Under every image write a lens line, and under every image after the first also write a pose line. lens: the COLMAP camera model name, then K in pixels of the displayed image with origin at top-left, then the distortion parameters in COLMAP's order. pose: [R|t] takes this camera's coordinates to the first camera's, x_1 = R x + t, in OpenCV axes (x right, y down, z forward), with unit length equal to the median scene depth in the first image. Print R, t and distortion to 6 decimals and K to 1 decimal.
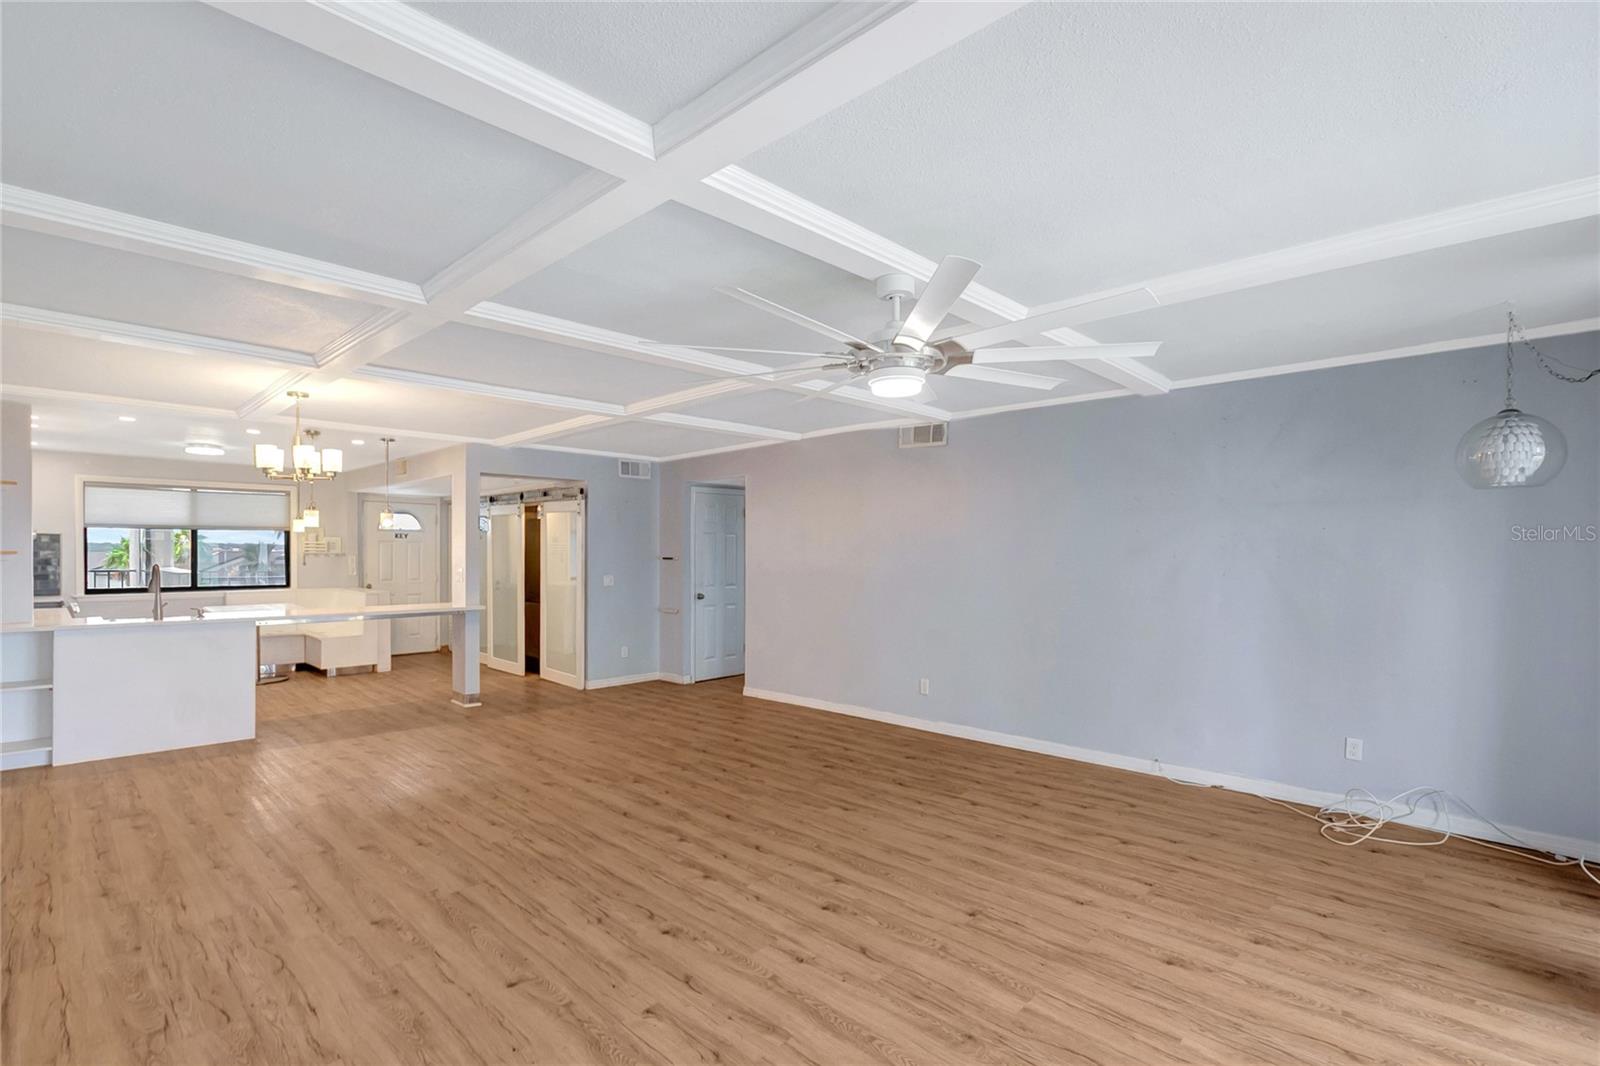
lens RADIAL K [[752.5, 0, 797.0], [0, 752.5, 537.1], [0, 0, 1]] dist [-0.025865, 0.013680]
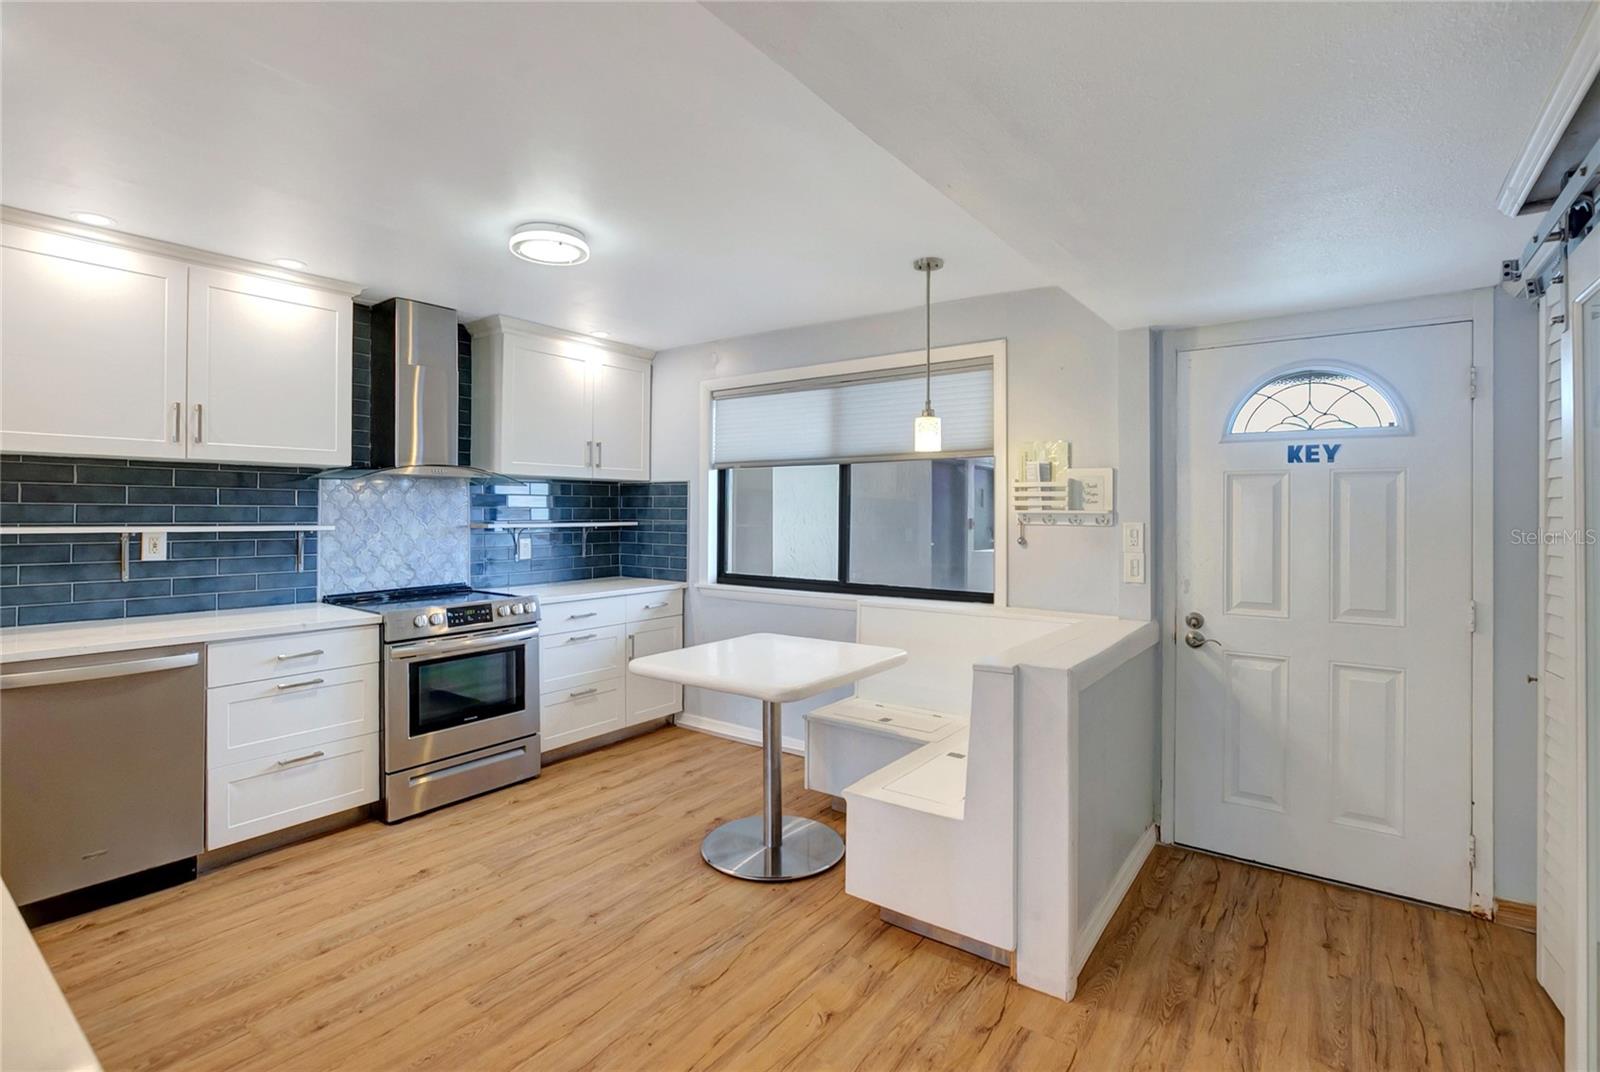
lens RADIAL K [[752.5, 0, 785.1], [0, 752.5, 510.5], [0, 0, 1]] dist [-0.025865, 0.013680]
pose [[0.126909, -0.010715, -0.991856, -0.290640], [0.012877, 0.999875, -0.009154, 0.023664], [0.991831, -0.011611, 0.127031, 0.819776]]
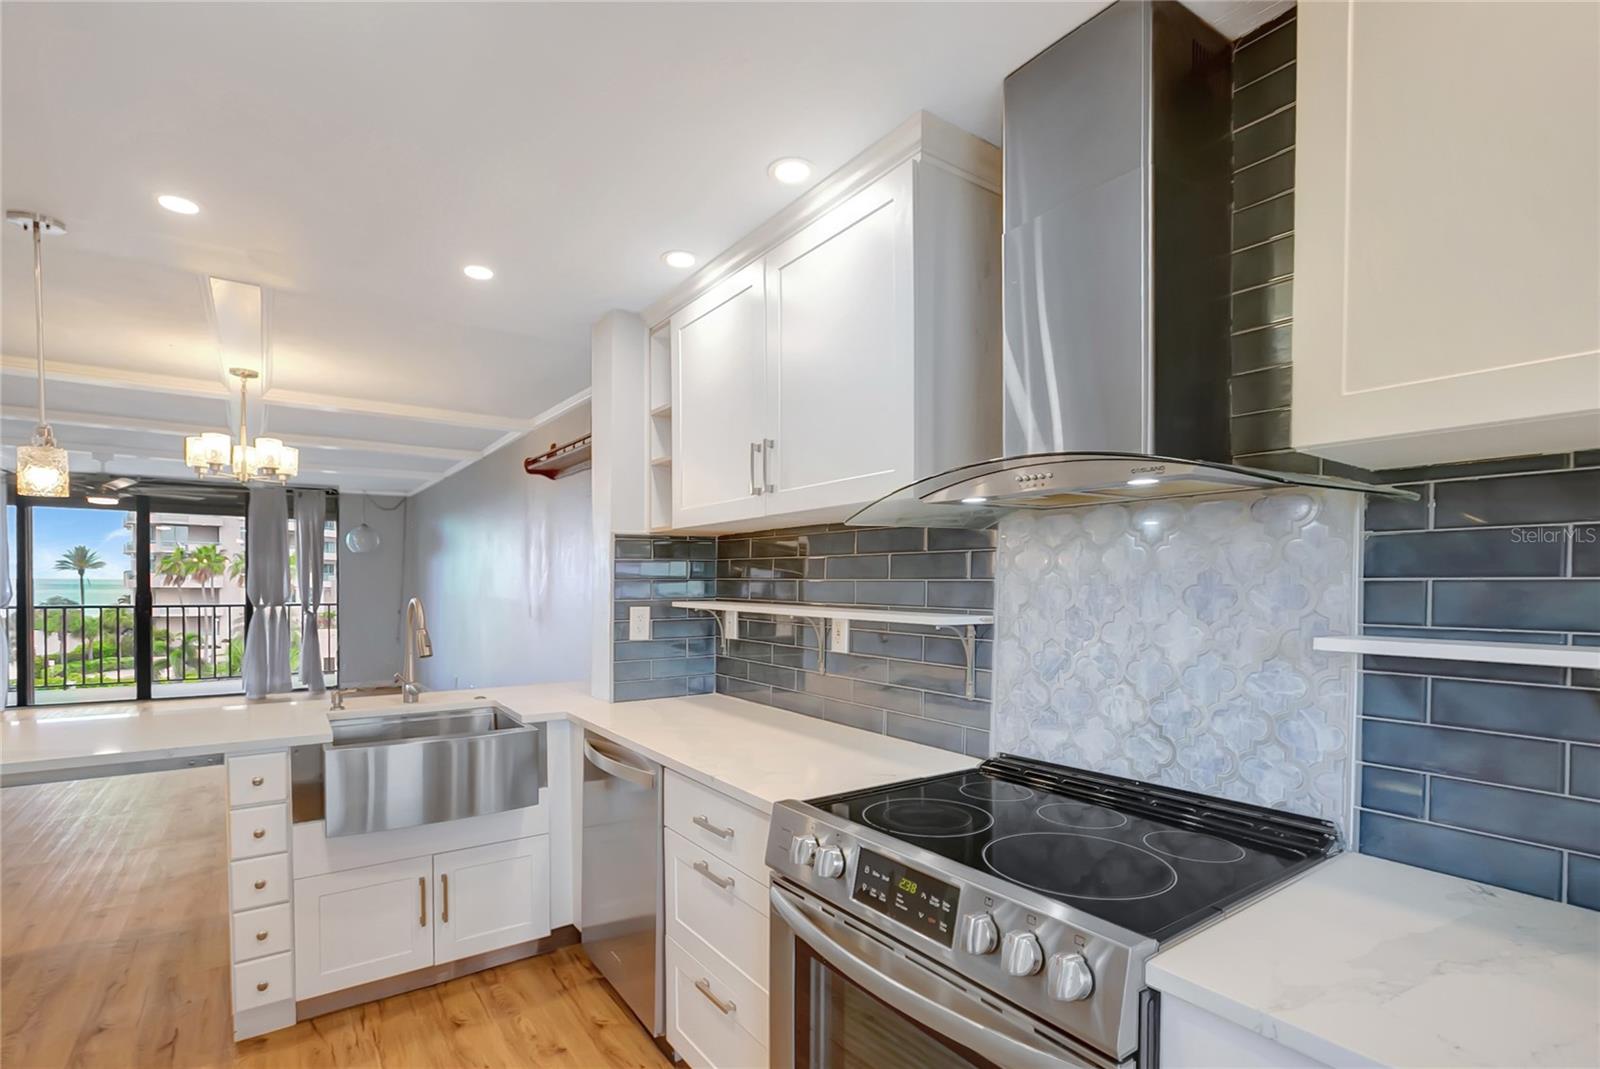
lens RADIAL K [[752.5, 0, 791.7], [0, 752.5, 600.9], [0, 0, 1]] dist [-0.025865, 0.013680]
pose [[-0.982617, -0.018014, 0.184770, -0.693475], [-0.017052, 0.999832, 0.006796, 0.020084], [-0.184861, 0.003527, -0.982758, 0.839936]]
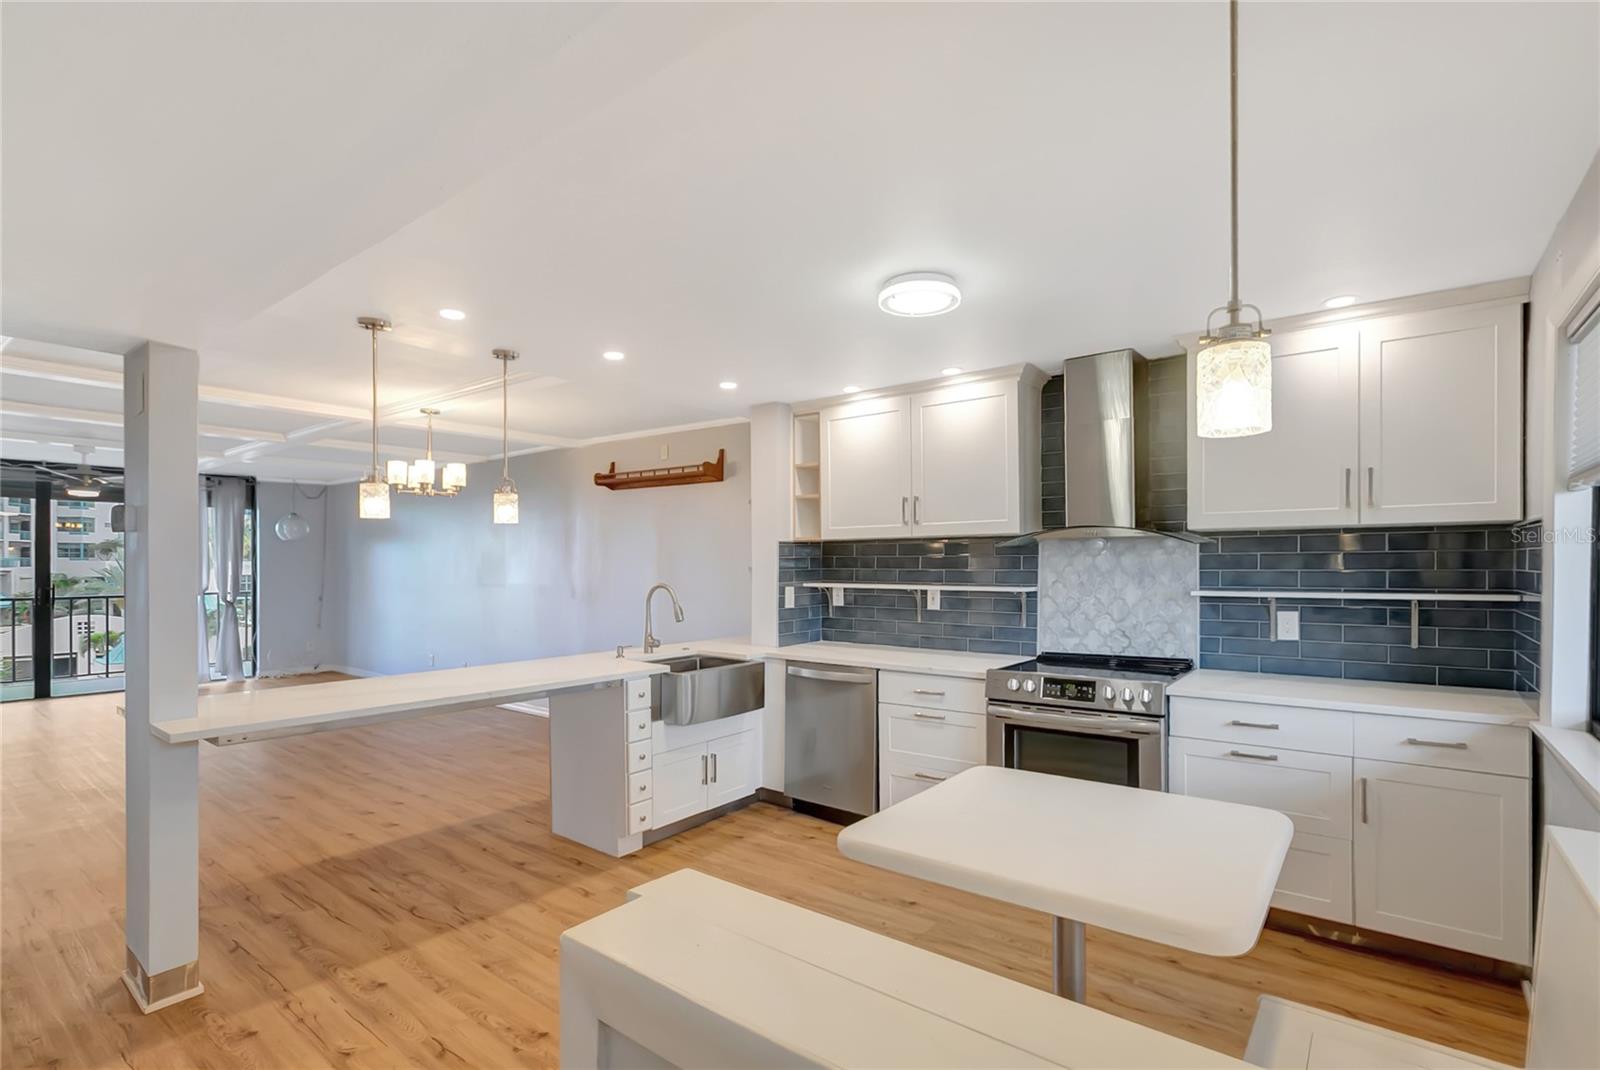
lens RADIAL K [[752.5, 0, 808.9], [0, 752.5, 572.9], [0, 0, 1]] dist [-0.025865, 0.013680]
pose [[-0.992942, -0.003441, -0.118550, -0.527092], [-0.002790, 0.999980, -0.005656, 0.019233], [0.118567, -0.005285, -0.992932, 1.042249]]
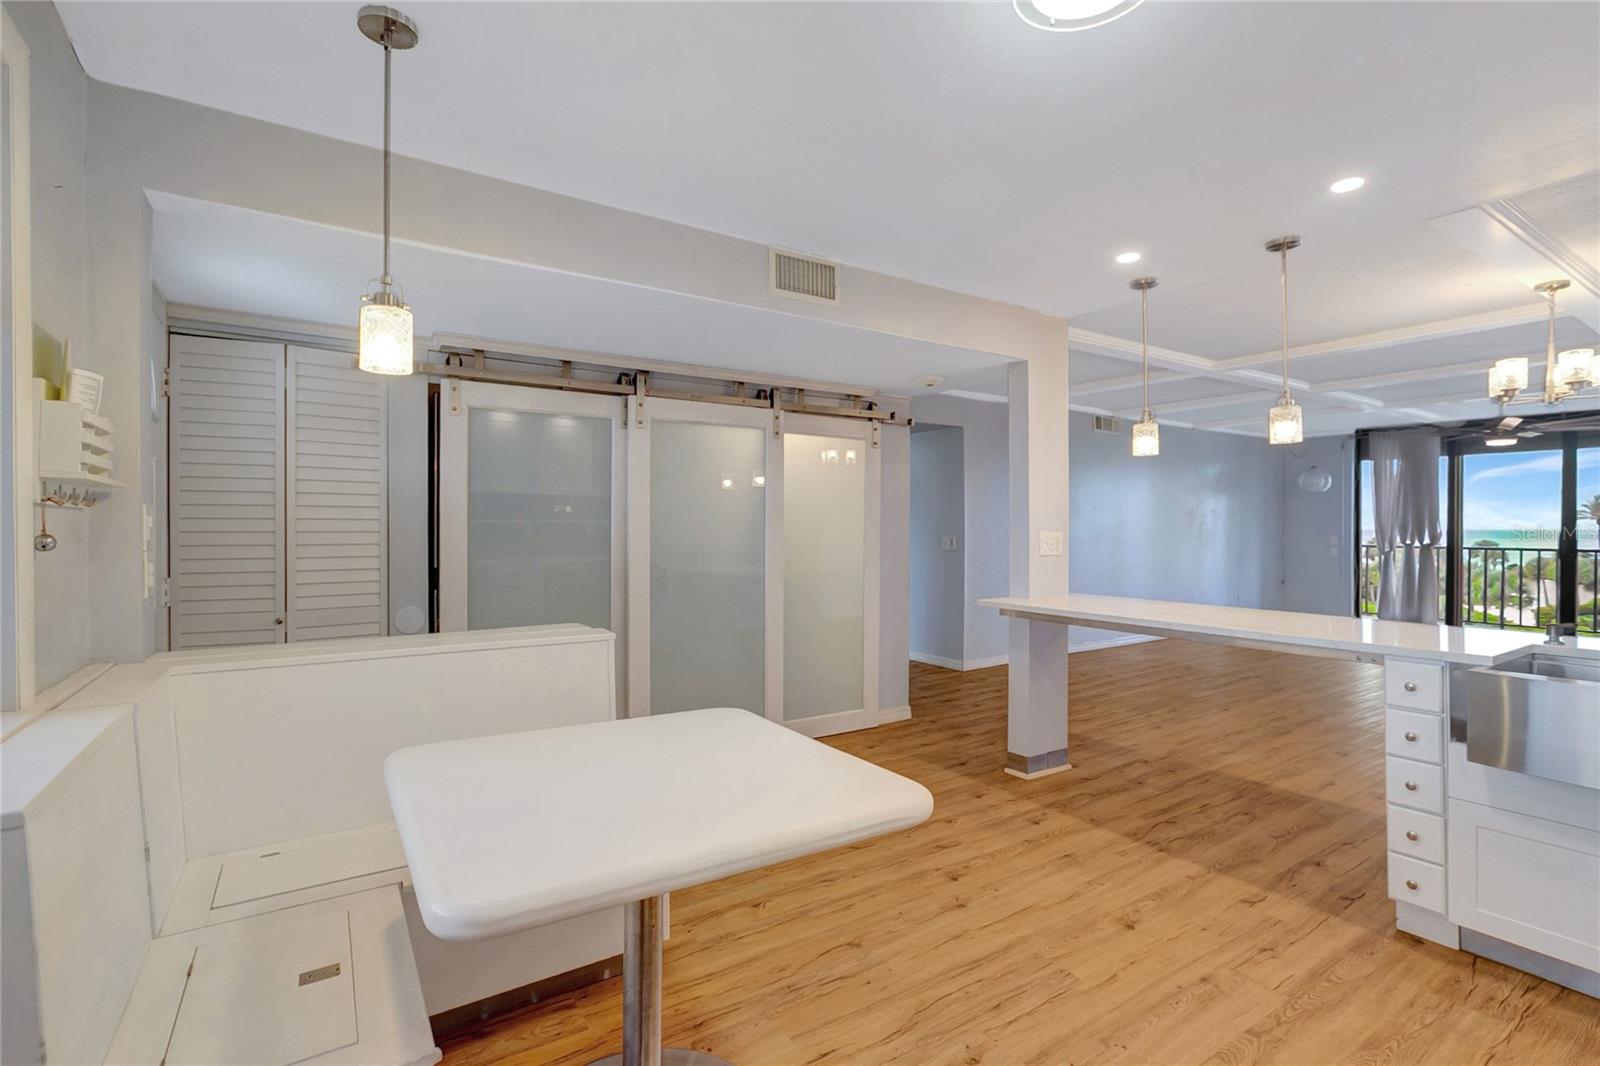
lens RADIAL K [[752.5, 0, 798.8], [0, 752.5, 526.0], [0, 0, 1]] dist [-0.025865, 0.013680]
pose [[0.207726, -0.004010, 0.978179, -0.769728], [-0.018501, 0.999797, 0.008028, 0.029486], [-0.978012, -0.019765, 0.207610, 0.790013]]
